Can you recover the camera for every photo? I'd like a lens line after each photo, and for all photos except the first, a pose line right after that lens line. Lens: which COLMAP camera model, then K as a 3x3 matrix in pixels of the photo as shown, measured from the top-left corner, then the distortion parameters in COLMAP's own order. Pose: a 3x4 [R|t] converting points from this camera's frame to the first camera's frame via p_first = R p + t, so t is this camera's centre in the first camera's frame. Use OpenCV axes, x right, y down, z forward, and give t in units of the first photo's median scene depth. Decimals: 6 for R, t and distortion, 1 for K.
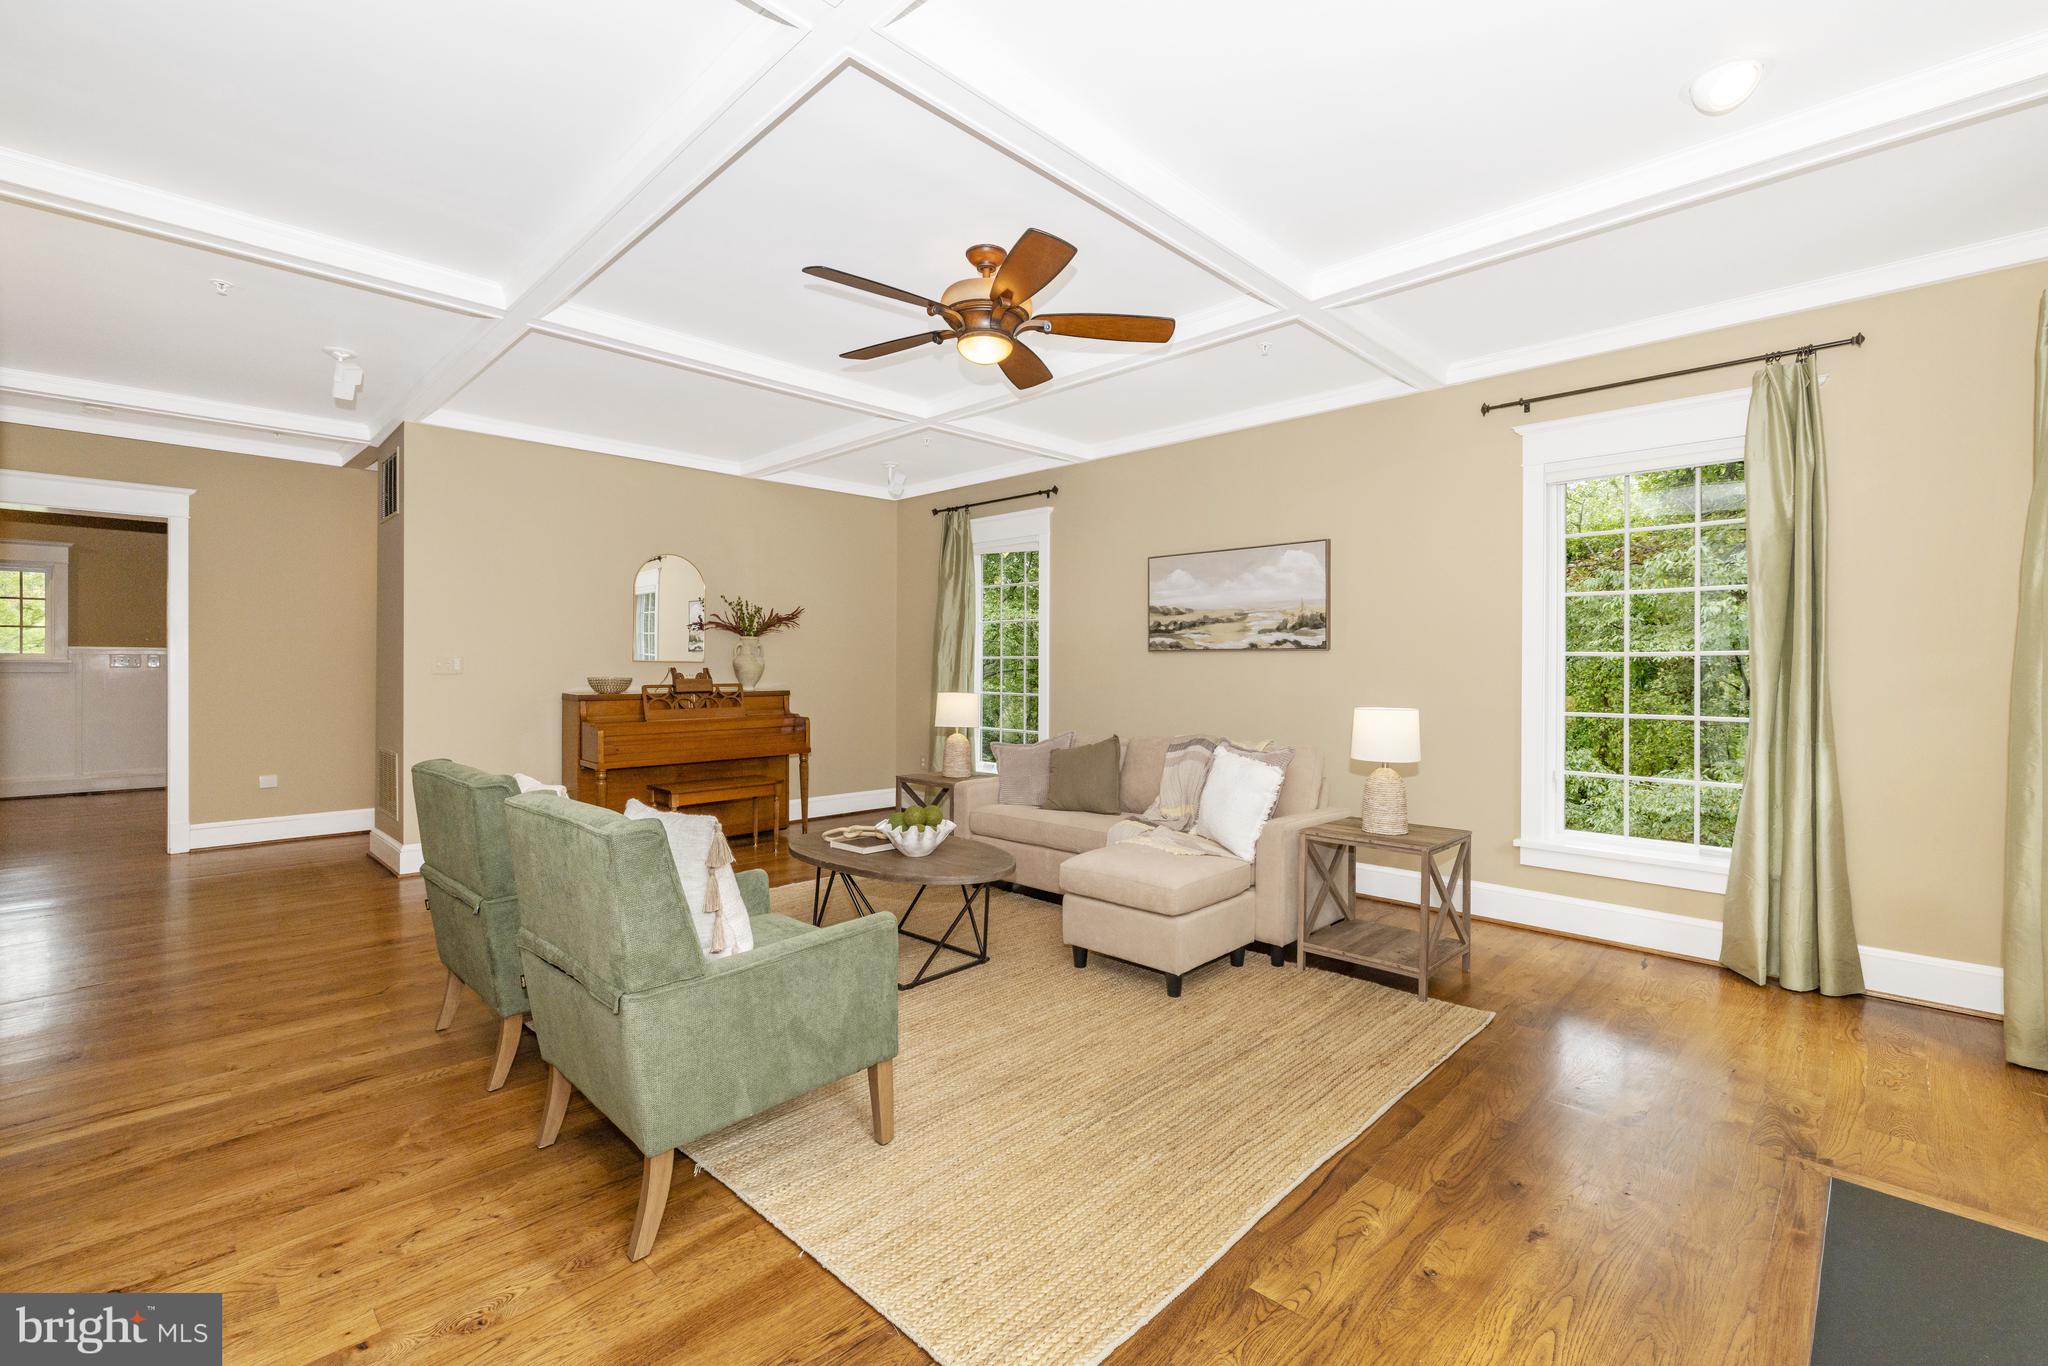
lens RADIAL K [[870.2, 0, 1024.0], [0, 870.2, 683.0], [0, 0, 1]] dist [-0.001254, 0.000138]
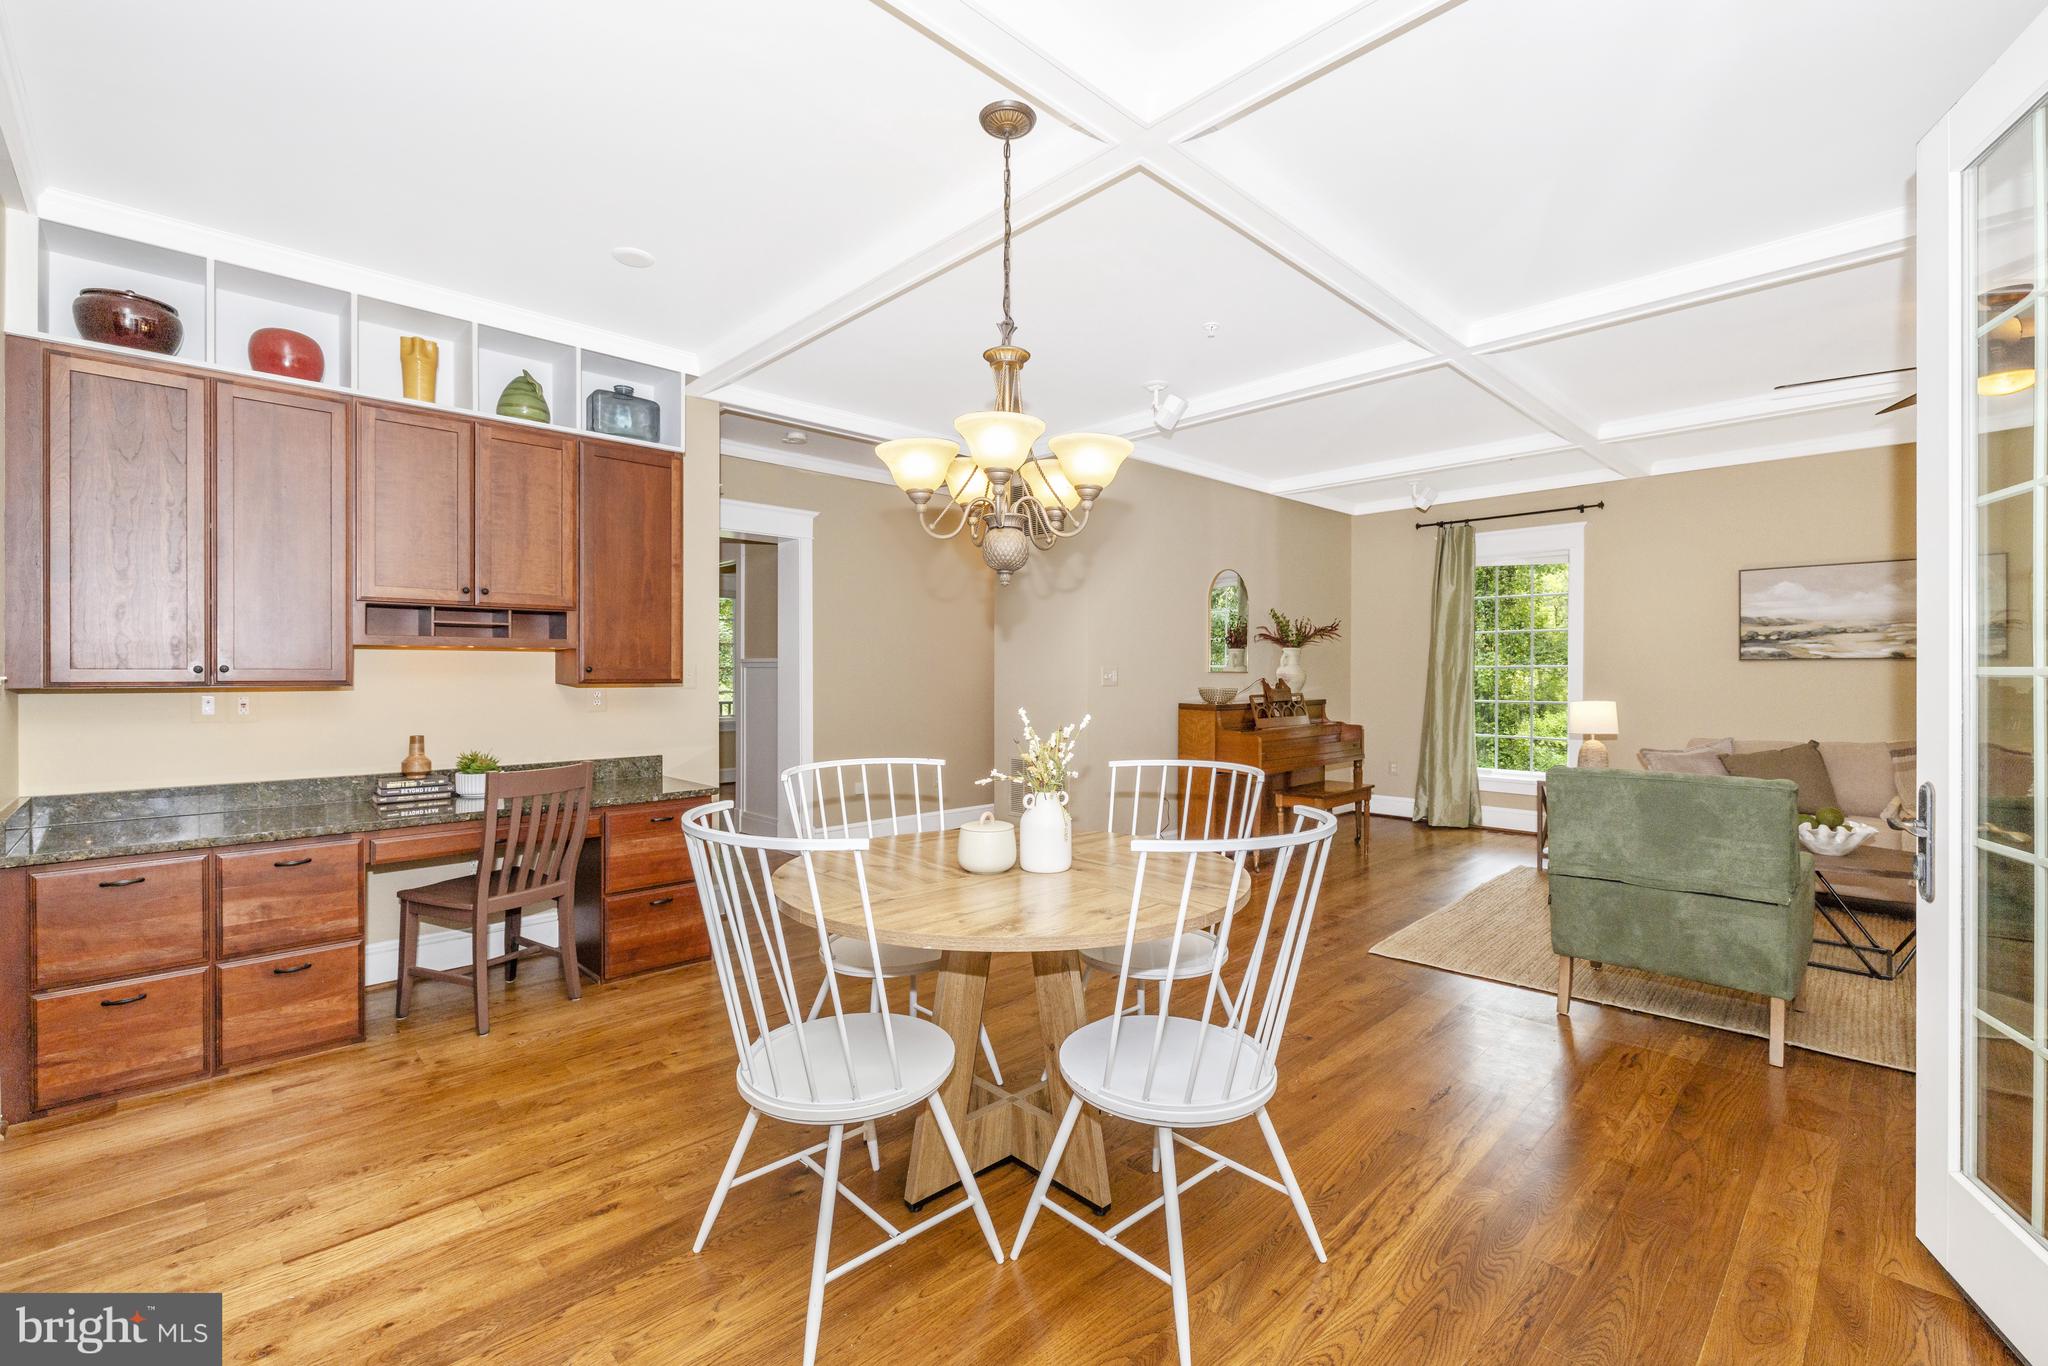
lens RADIAL K [[883.2, 0, 1024.0], [0, 883.2, 683.0], [0, 0, 1]] dist [-0.007072, 0.000037]
pose [[0.999604, -0.004898, -0.027718, -0.721946], [0.004633, 0.999943, -0.009631, -0.003203], [0.027763, 0.009498, 0.999569, -0.078358]]
